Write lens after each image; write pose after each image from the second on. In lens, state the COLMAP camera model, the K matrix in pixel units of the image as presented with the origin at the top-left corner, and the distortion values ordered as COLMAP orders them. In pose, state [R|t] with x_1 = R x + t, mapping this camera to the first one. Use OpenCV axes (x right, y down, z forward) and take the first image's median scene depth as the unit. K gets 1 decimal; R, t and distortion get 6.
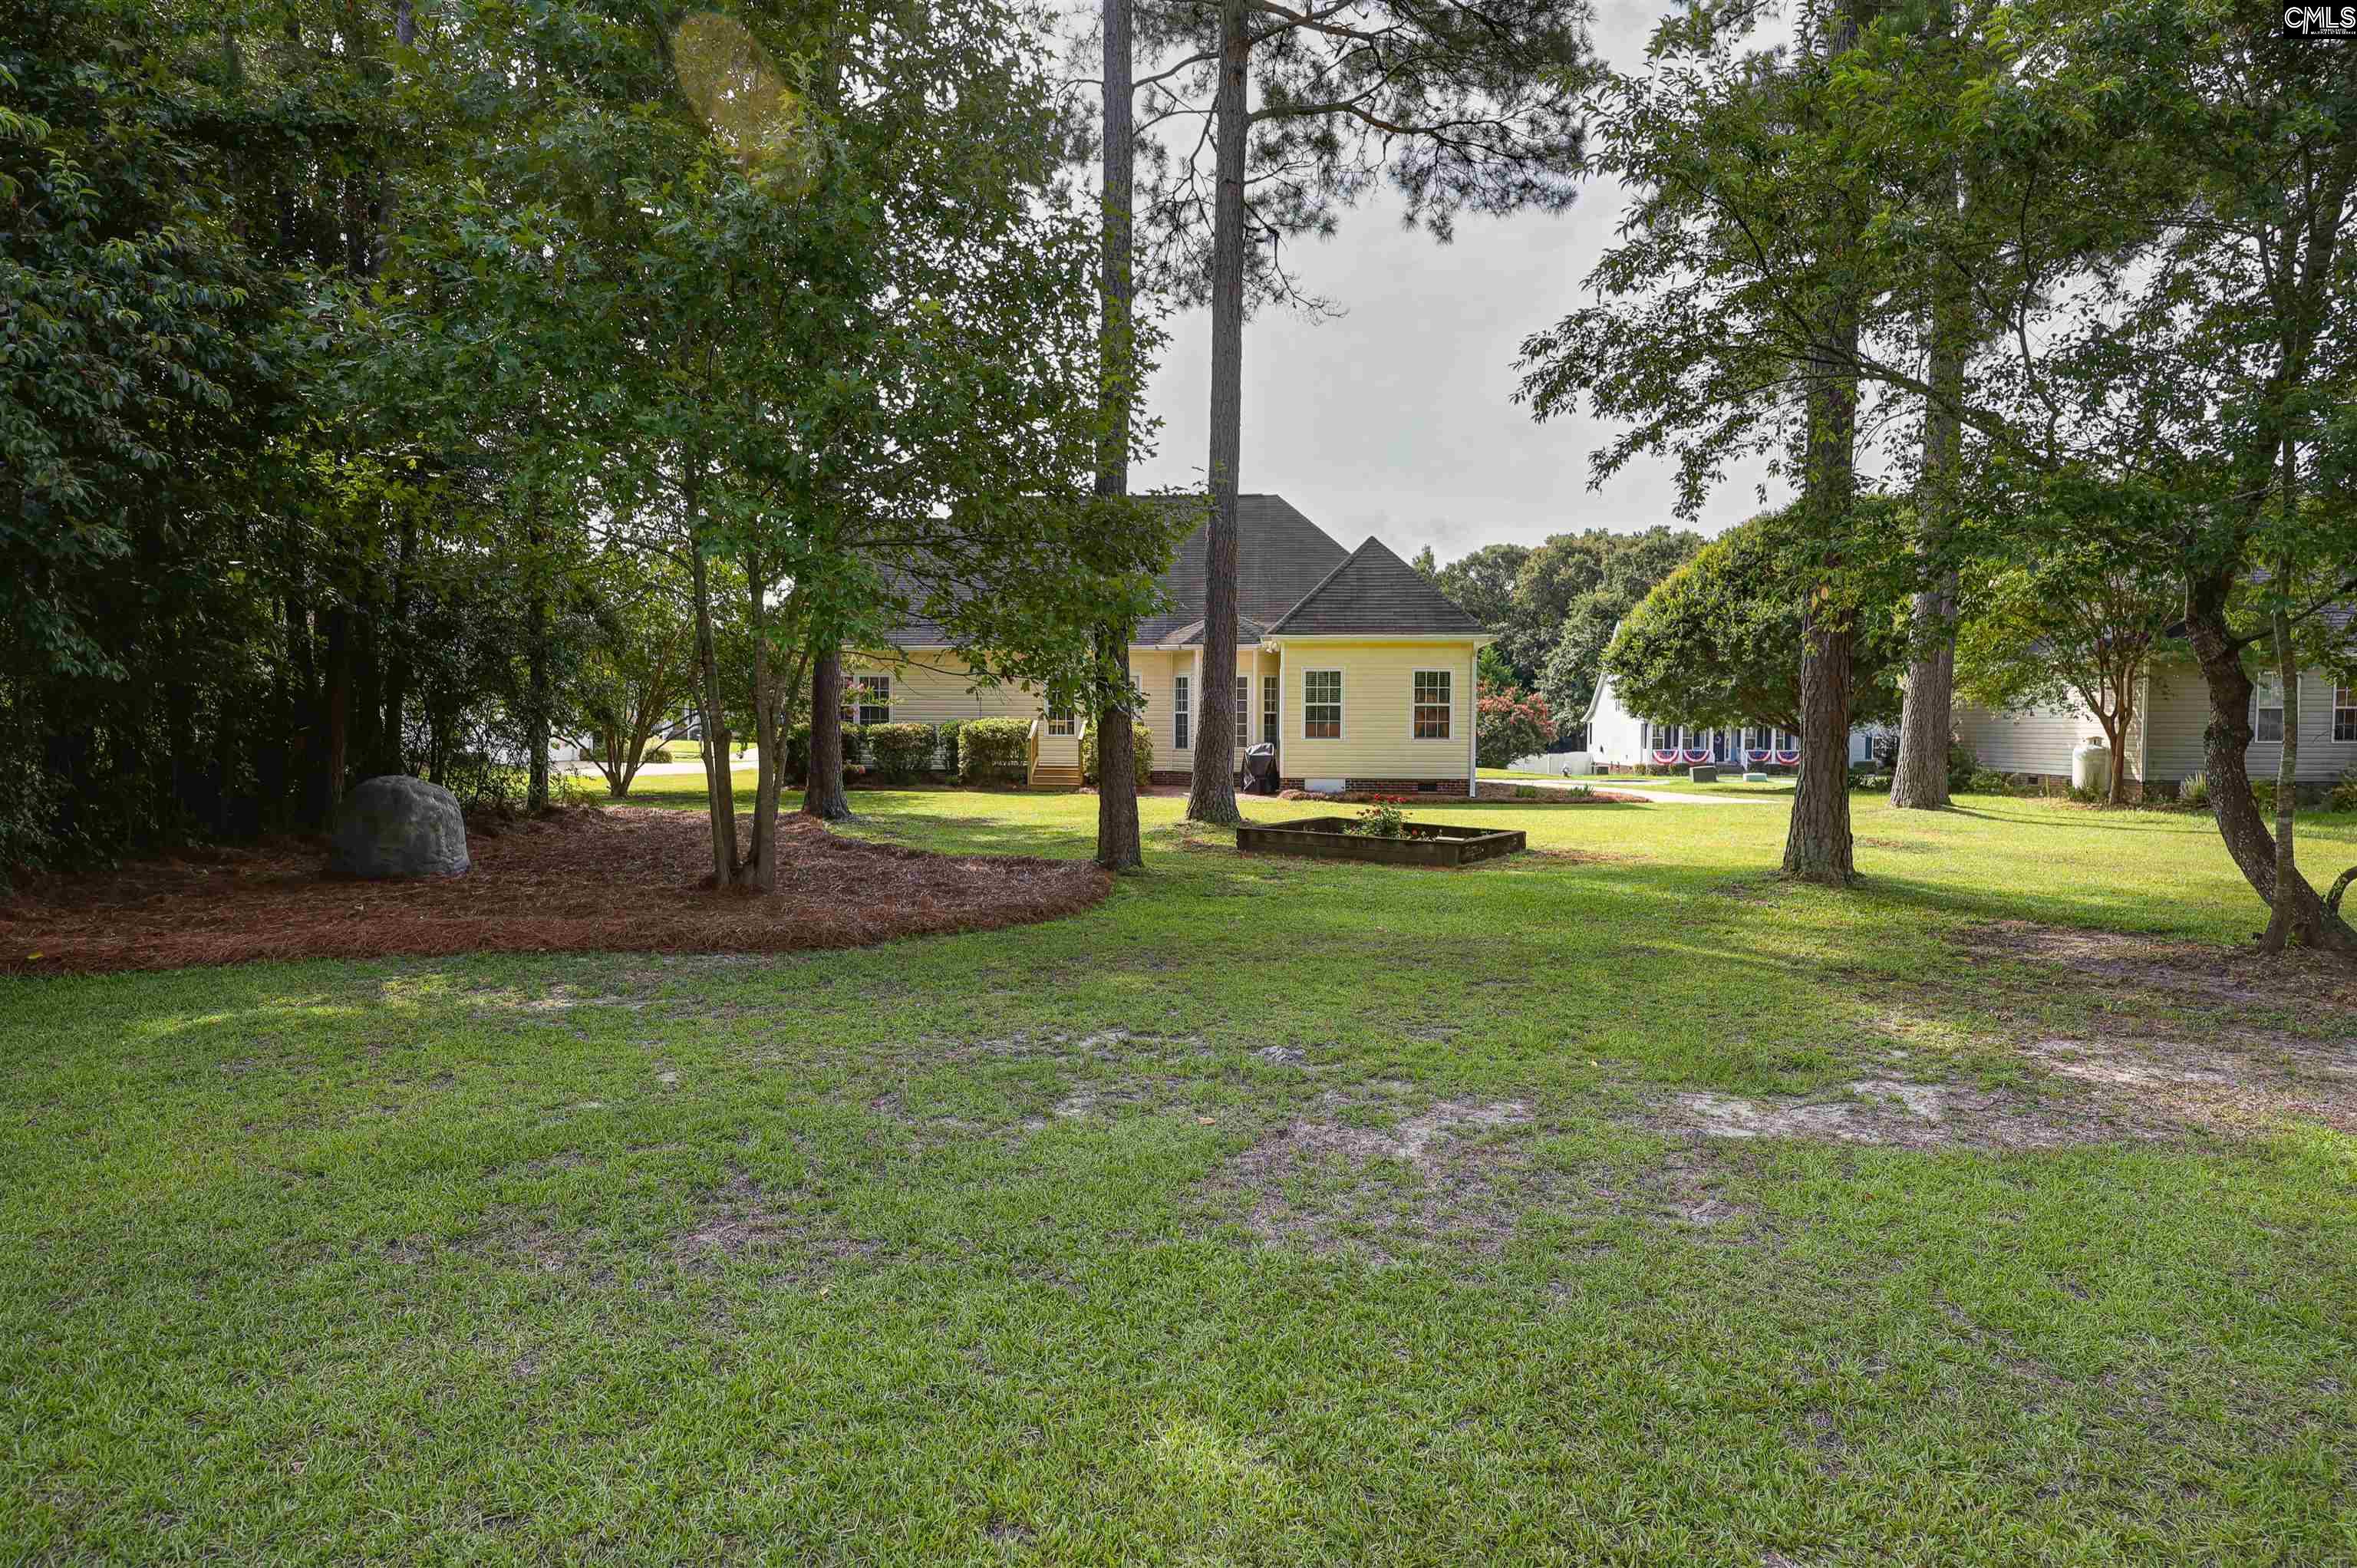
lens RADIAL K [[1295.3, 0, 1178.9], [0, 1295.3, 781.3], [0, 0, 1]] dist [-0.002240, -0.000072]
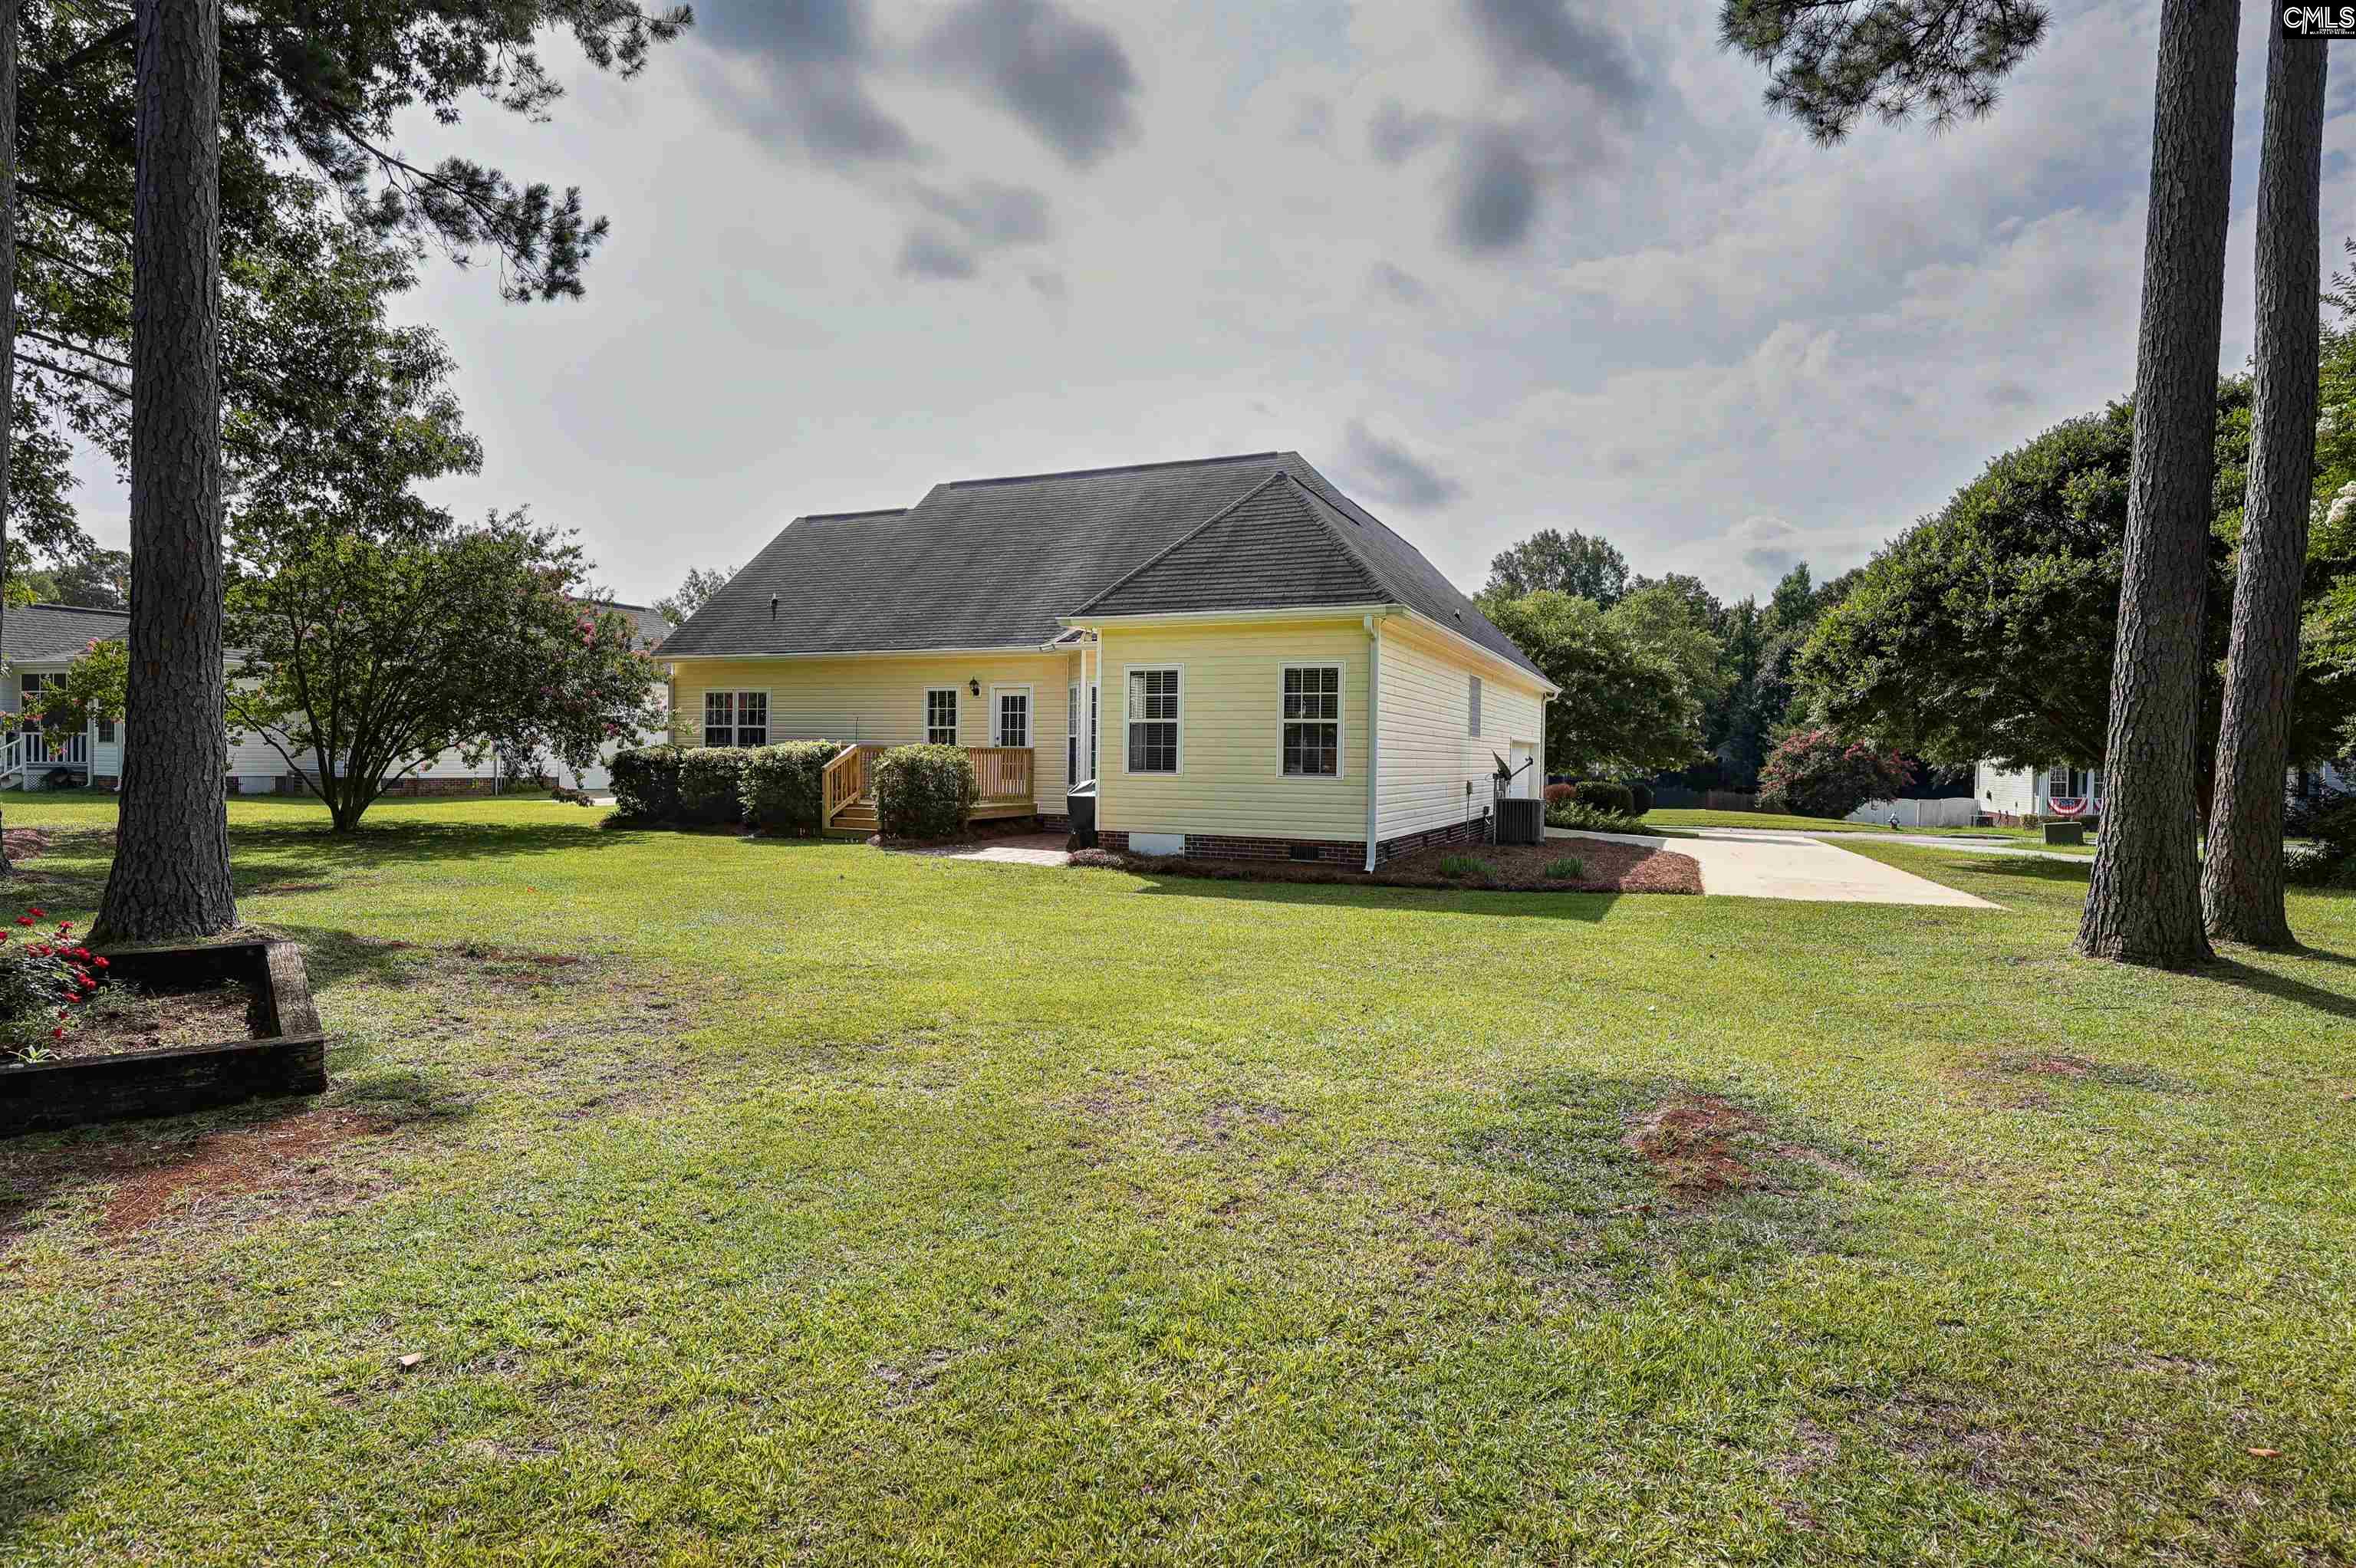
lens RADIAL K [[1210.6, 0, 1177.3], [0, 1210.6, 782.8], [0, 0, 1]] dist [0.001378, 0.000026]
pose [[0.945837, 0.013642, -0.324355, 0.247779], [-0.022167, 0.999499, -0.022602, -0.011237], [0.323884, 0.028567, 0.945665, 0.327555]]
